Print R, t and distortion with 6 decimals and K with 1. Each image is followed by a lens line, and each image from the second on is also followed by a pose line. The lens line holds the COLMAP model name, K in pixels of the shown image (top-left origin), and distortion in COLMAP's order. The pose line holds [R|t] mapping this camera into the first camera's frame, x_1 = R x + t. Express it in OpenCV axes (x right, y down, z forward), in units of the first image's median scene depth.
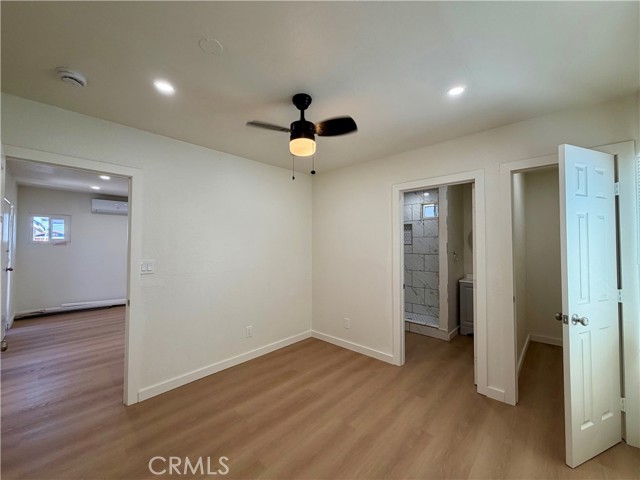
lens RADIAL K [[255.3, 0, 317.8], [0, 255.3, 239.8], [0, 0, 1]] dist [0.000926, 0.000043]
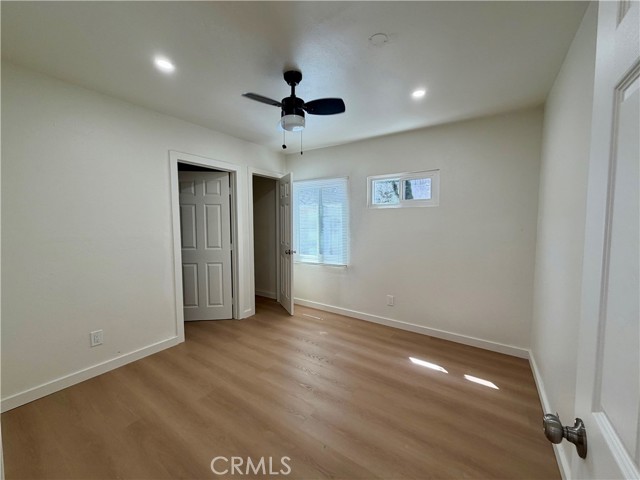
lens RADIAL K [[255.3, 0, 317.8], [0, 255.3, 239.8], [0, 0, 1]] dist [0.000926, 0.000043]
pose [[-0.149628, -0.067821, 0.986414, -0.867025], [-0.014796, 0.997687, 0.066352, 0.039244], [-0.988632, -0.004667, -0.150286, 0.793612]]
